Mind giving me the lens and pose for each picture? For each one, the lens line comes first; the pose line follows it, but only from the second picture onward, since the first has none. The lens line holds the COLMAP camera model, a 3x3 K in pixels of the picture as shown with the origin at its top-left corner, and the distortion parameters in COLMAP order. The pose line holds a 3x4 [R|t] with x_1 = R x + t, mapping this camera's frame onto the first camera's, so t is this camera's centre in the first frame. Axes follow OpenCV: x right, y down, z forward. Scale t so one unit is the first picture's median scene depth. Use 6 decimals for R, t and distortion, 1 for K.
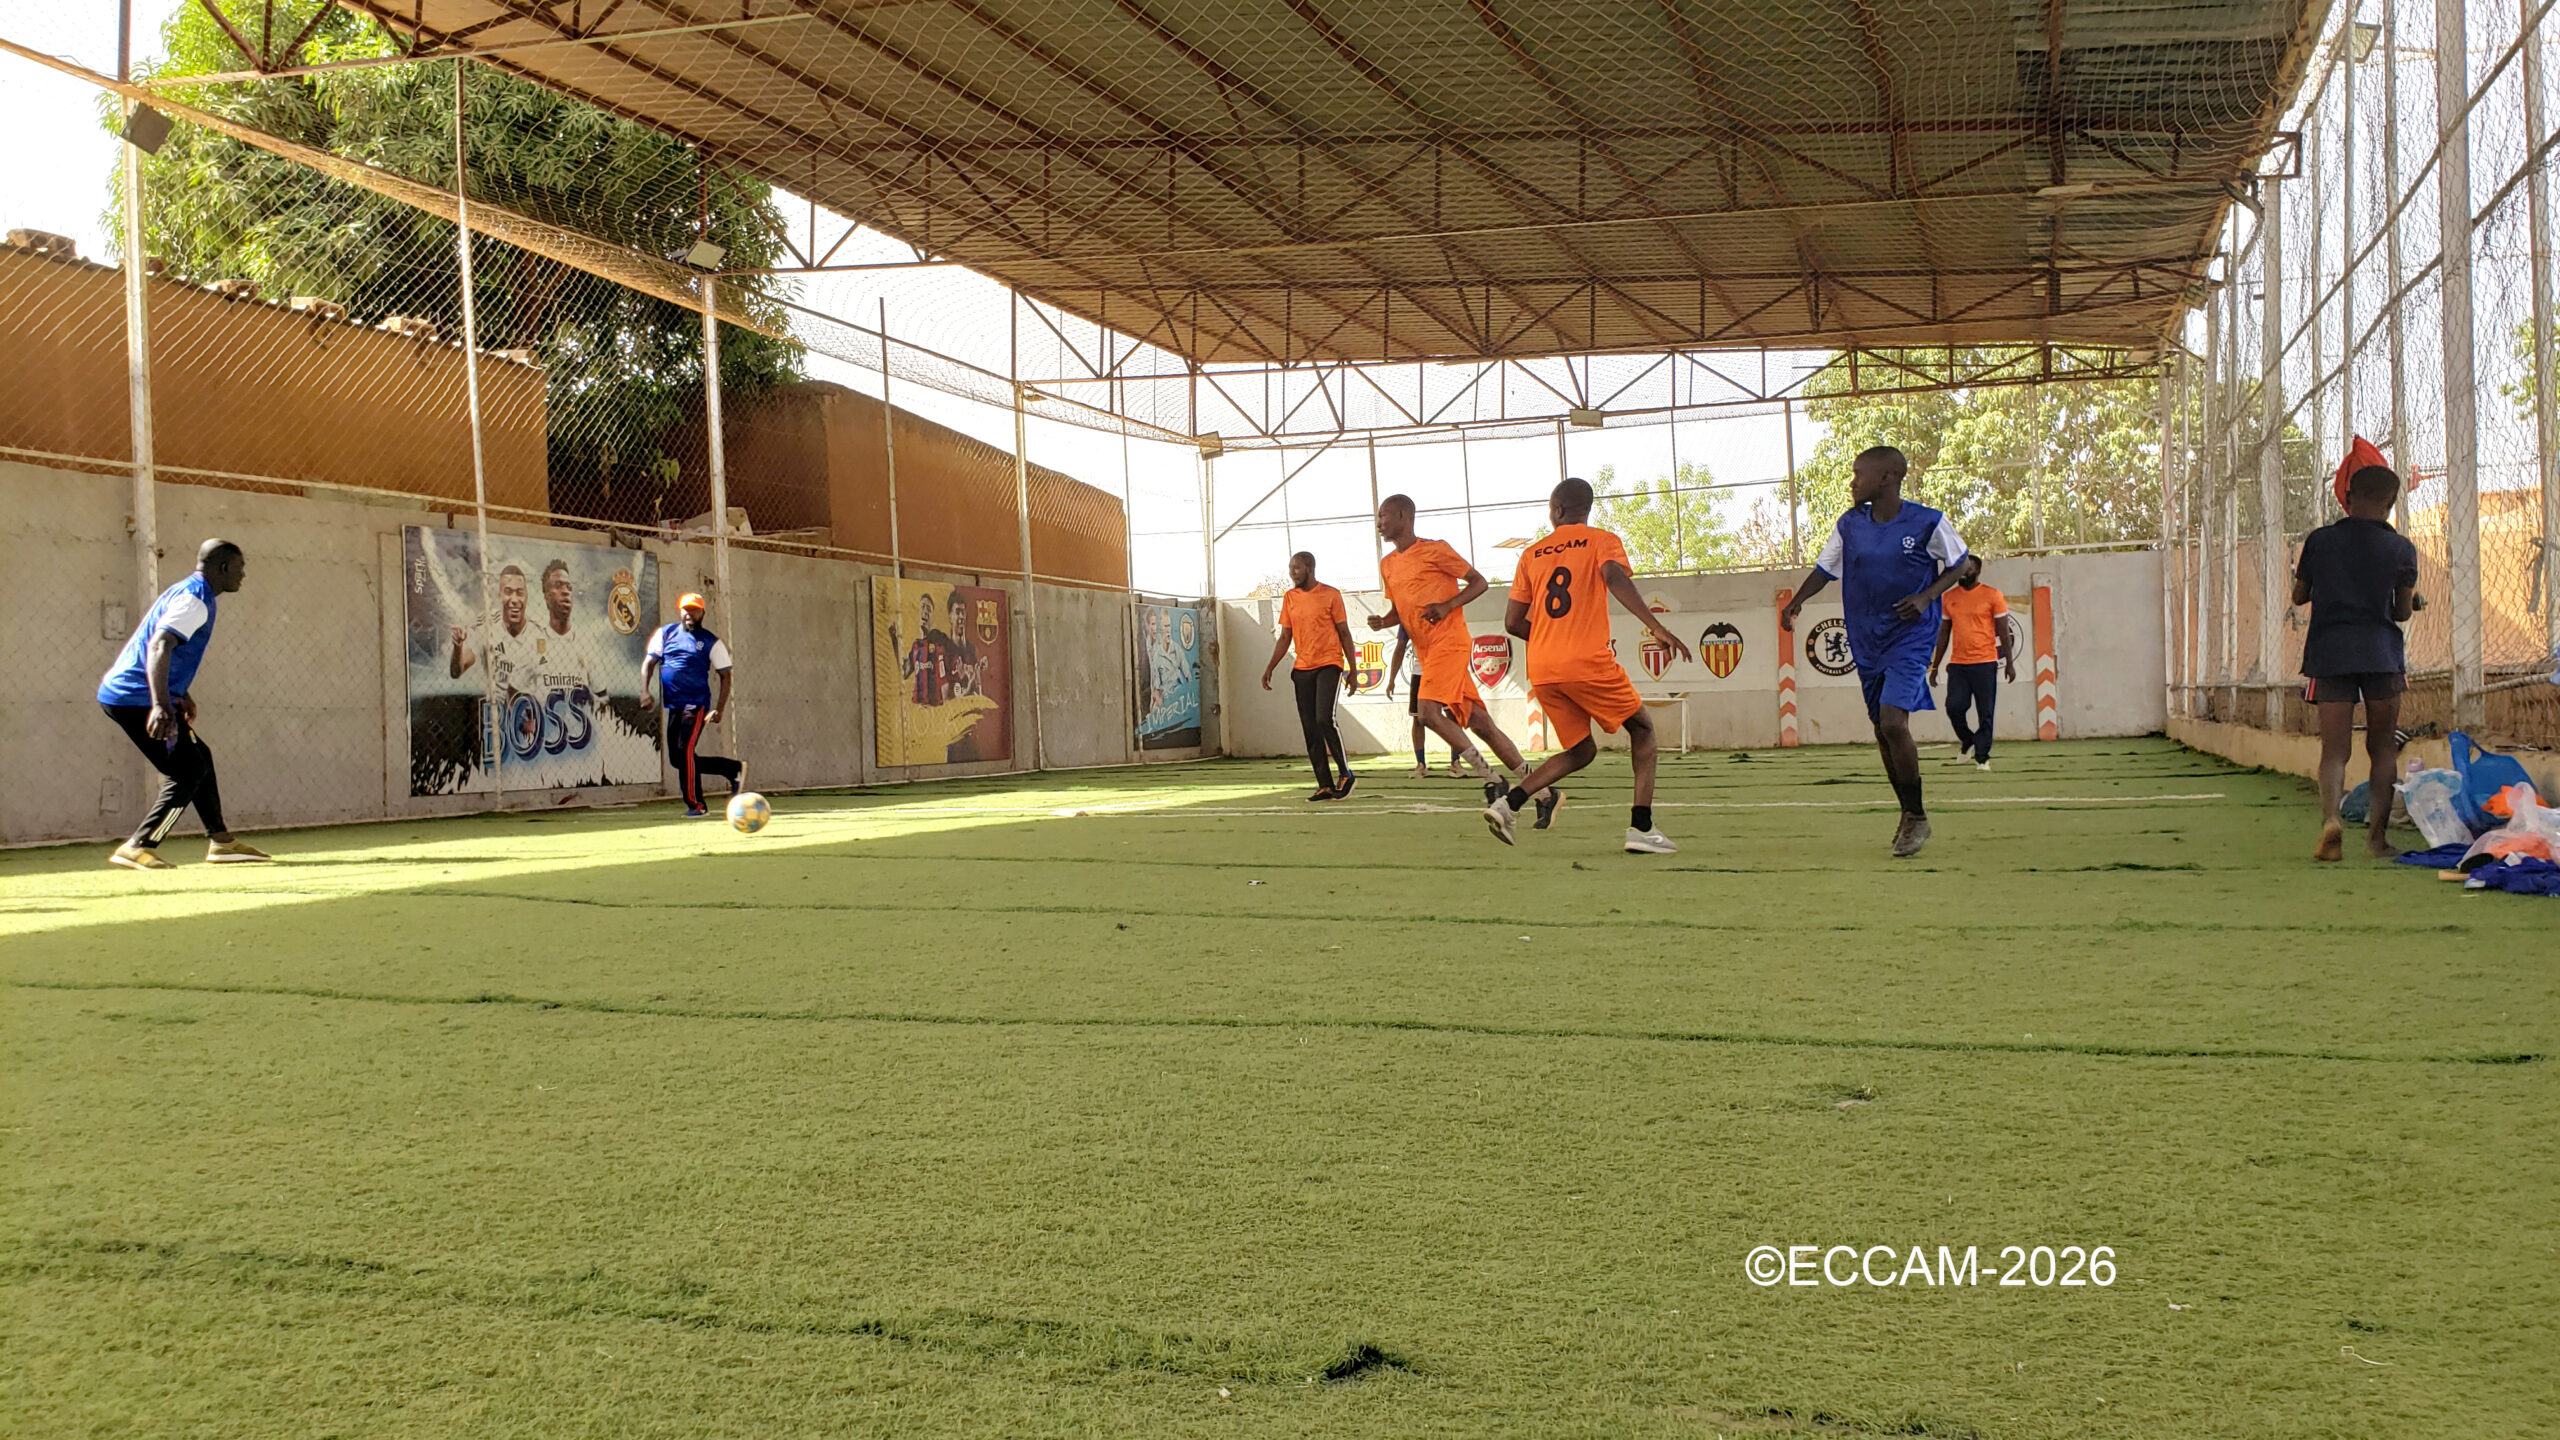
lens RADIAL K [[1984.5, 0, 1272.6], [0, 1984.5, 696.4], [0, 0, 1]] dist [0.092880, -0.207963]
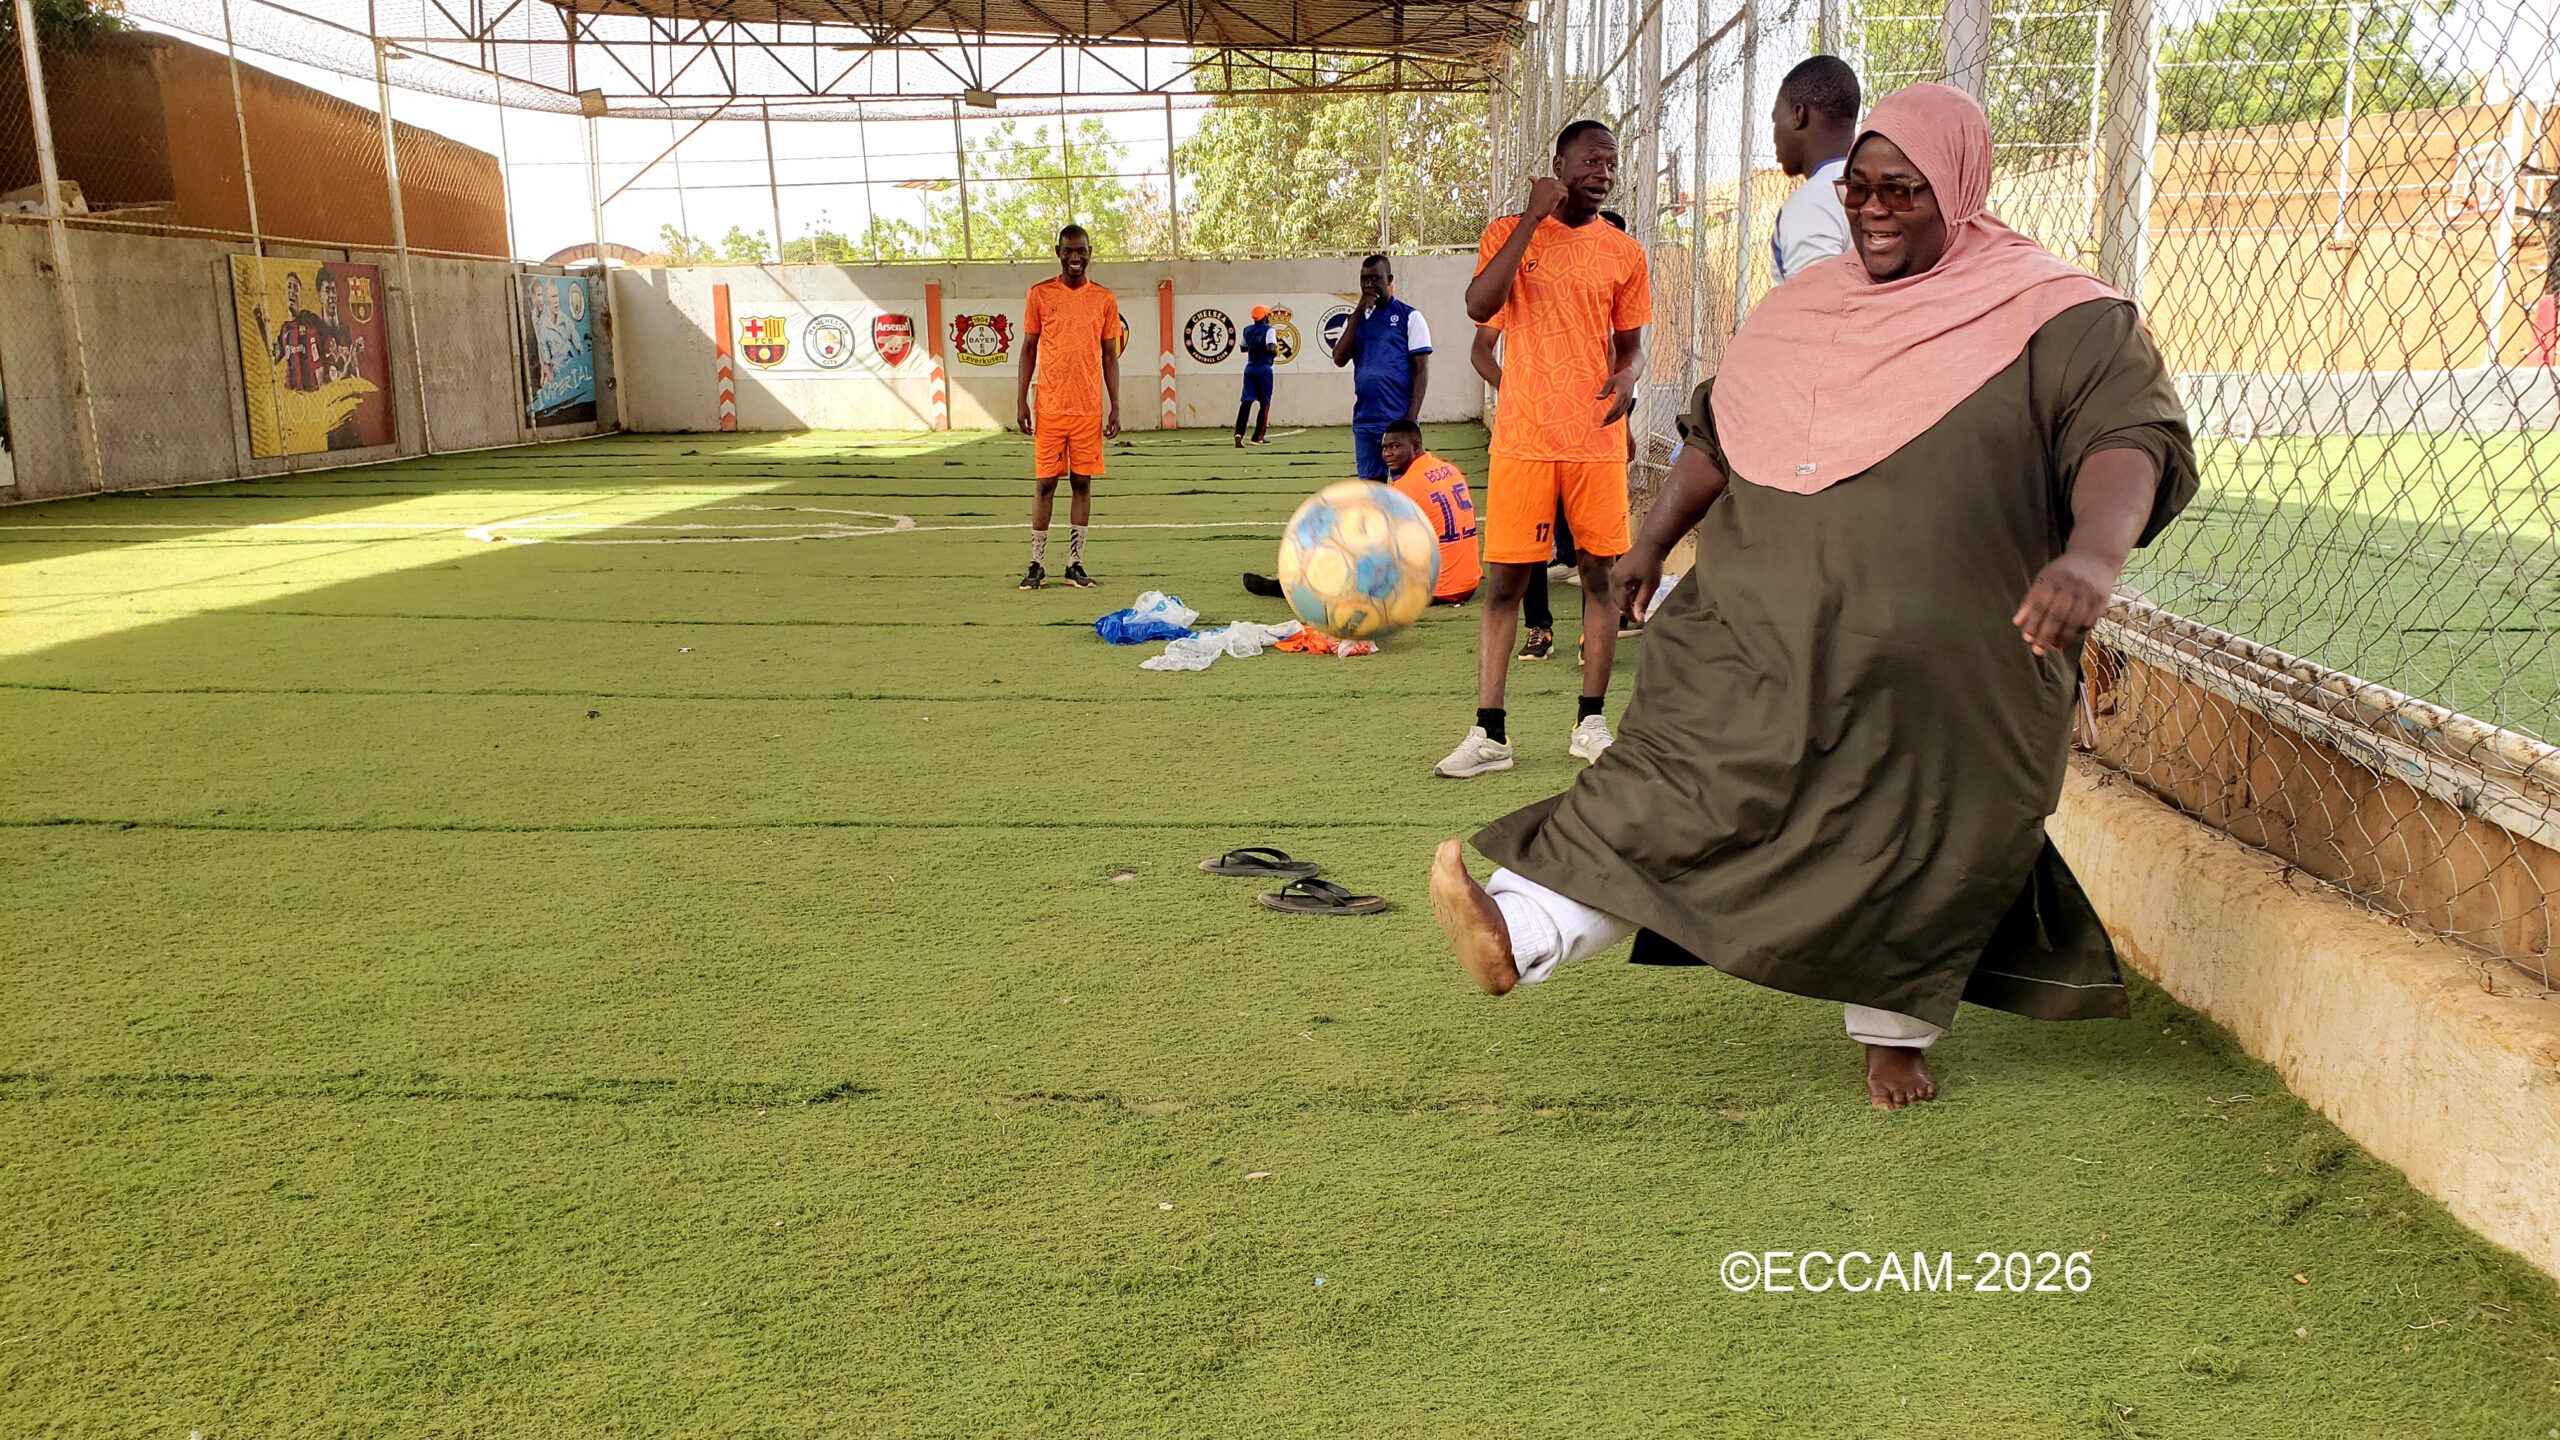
lens RADIAL K [[2003.2, 0, 1287.9], [0, 2003.2, 711.2], [0, 0, 1]] dist [-0.033246, 0.052031]
pose [[0.953640, -0.039163, 0.298390, -0.012013], [-0.019159, 0.981585, 0.190064, -0.035716], [-0.300339, -0.186969, 0.935328, -0.076002]]
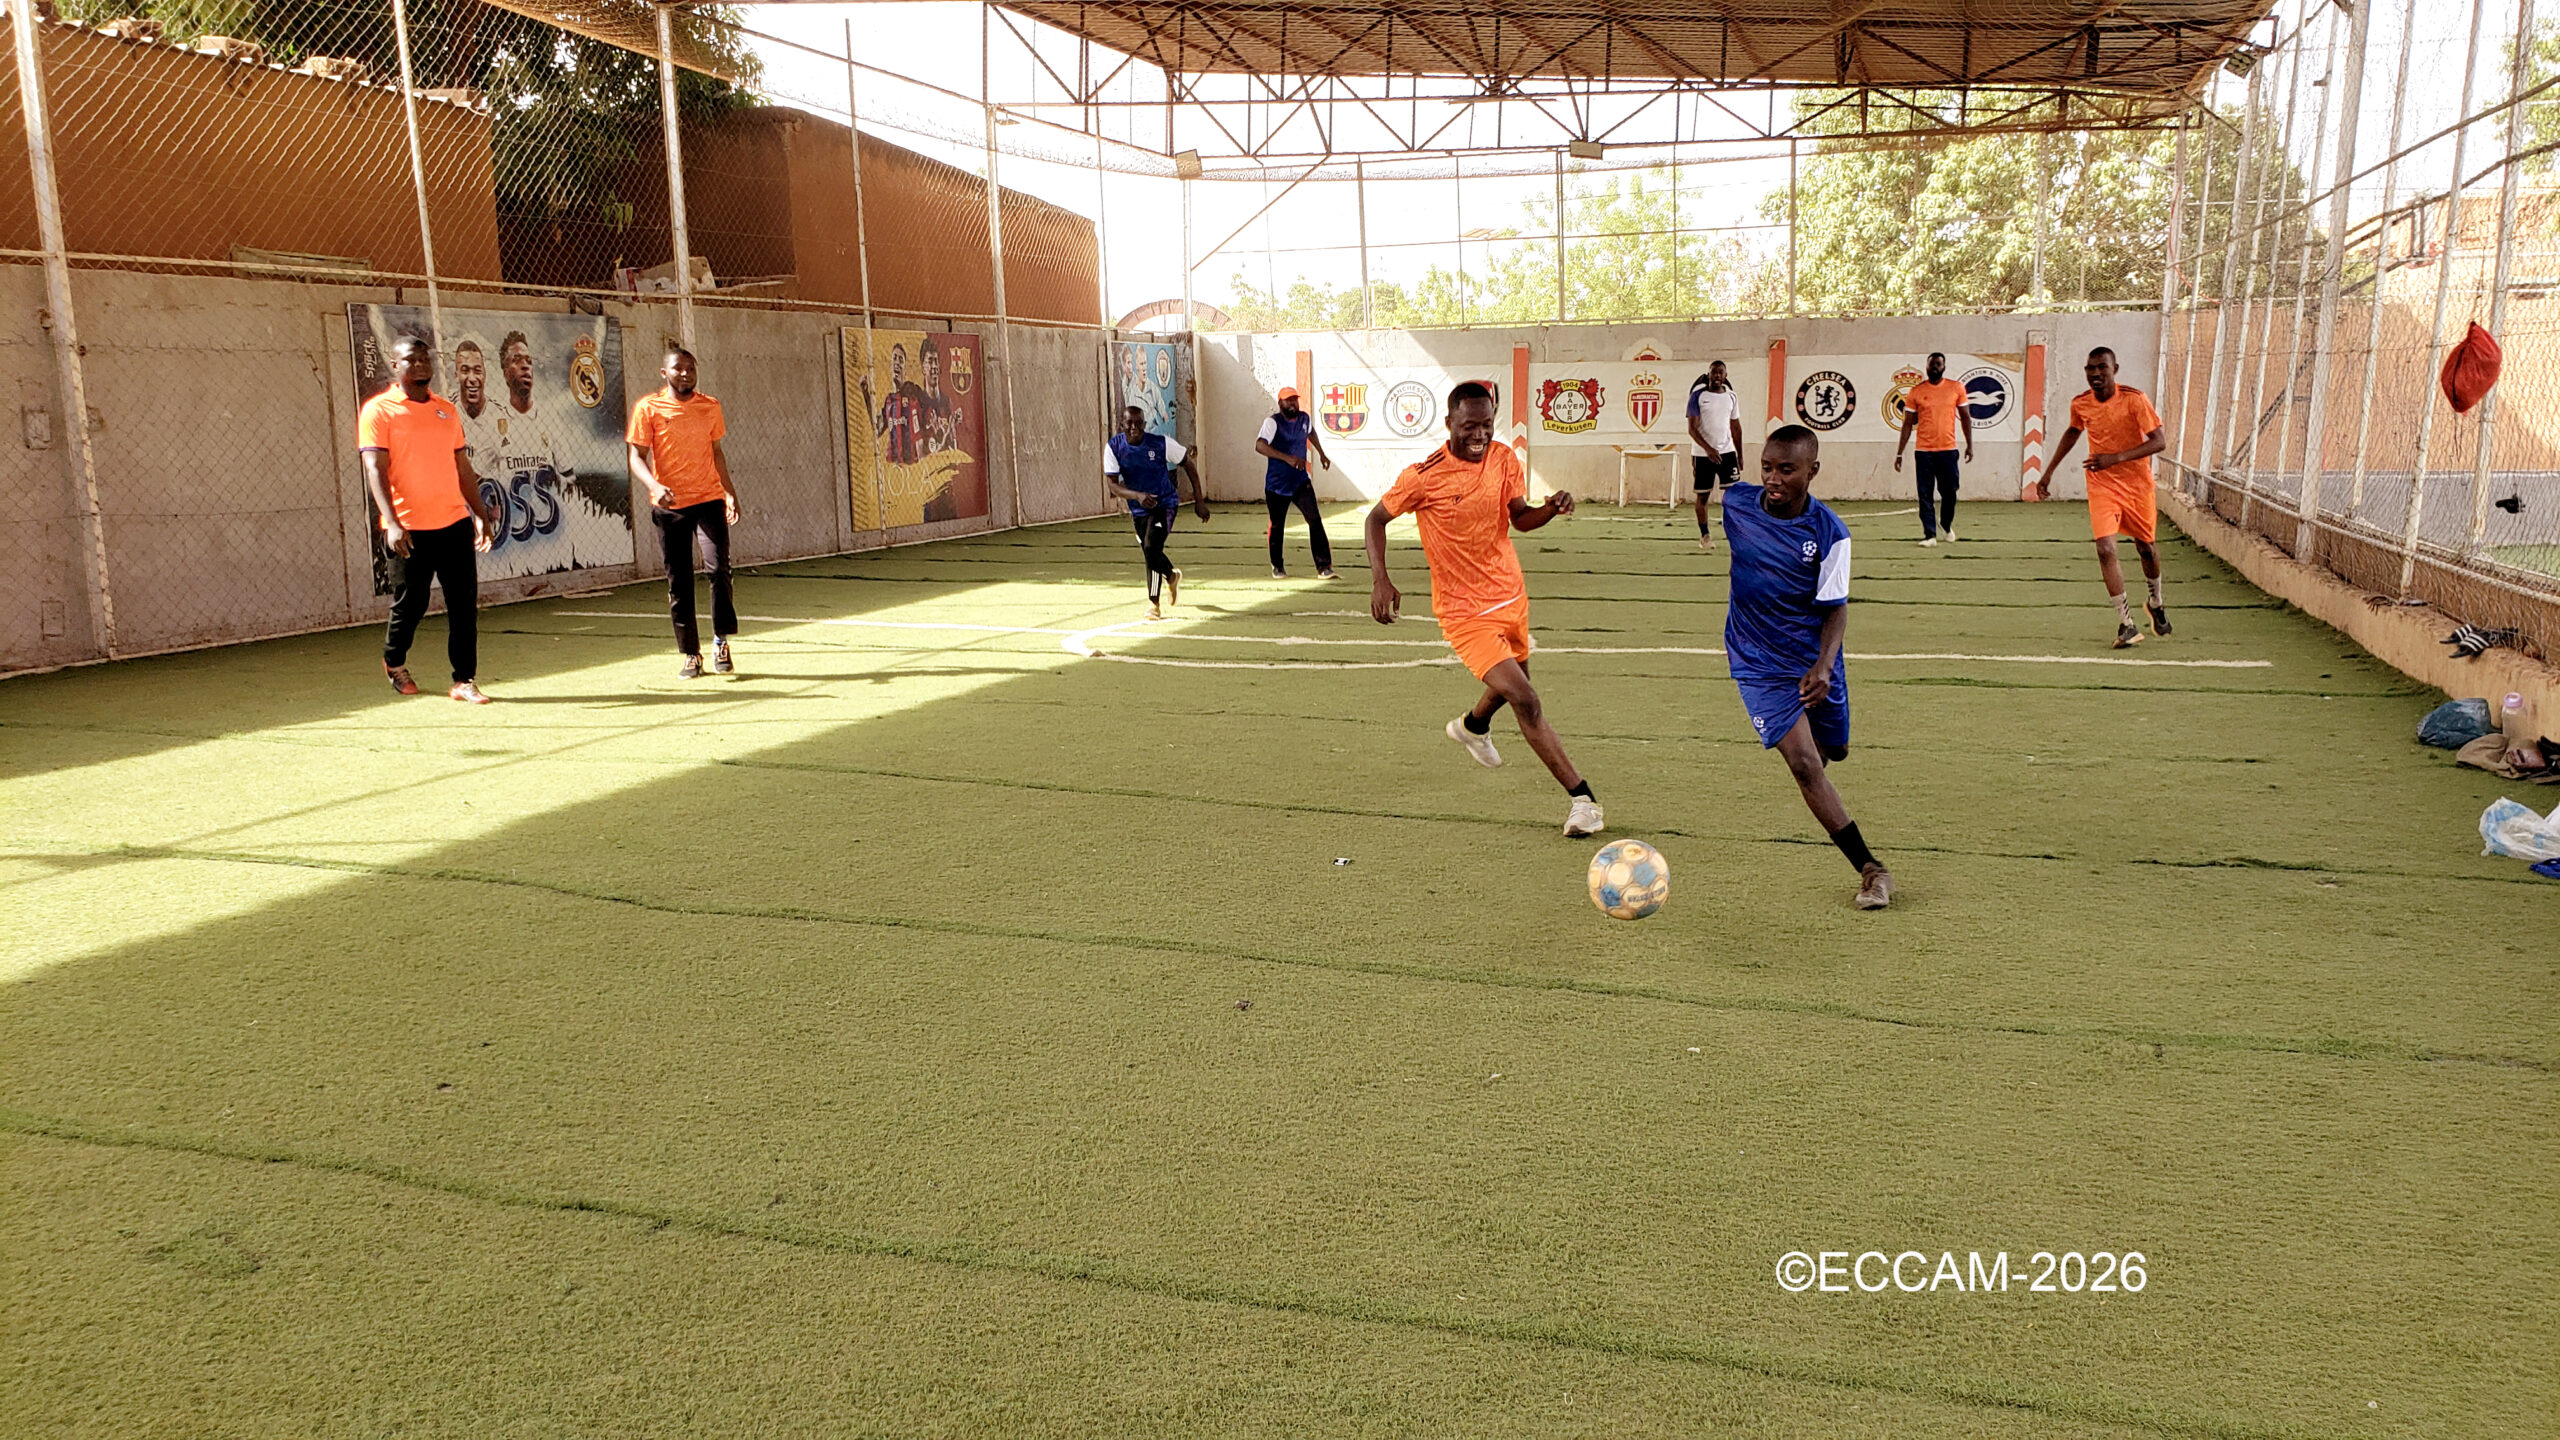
lens RADIAL K [[1987.4, 0, 1319.9], [0, 1987.4, 725.0], [0, 0, 1]] dist [-0.006159, 0.007185]
pose [[0.998187, 0.008563, 0.059580, -0.029187], [-0.019268, 0.983203, 0.181493, -0.048574], [-0.057025, -0.182312, 0.981586, 0.032153]]
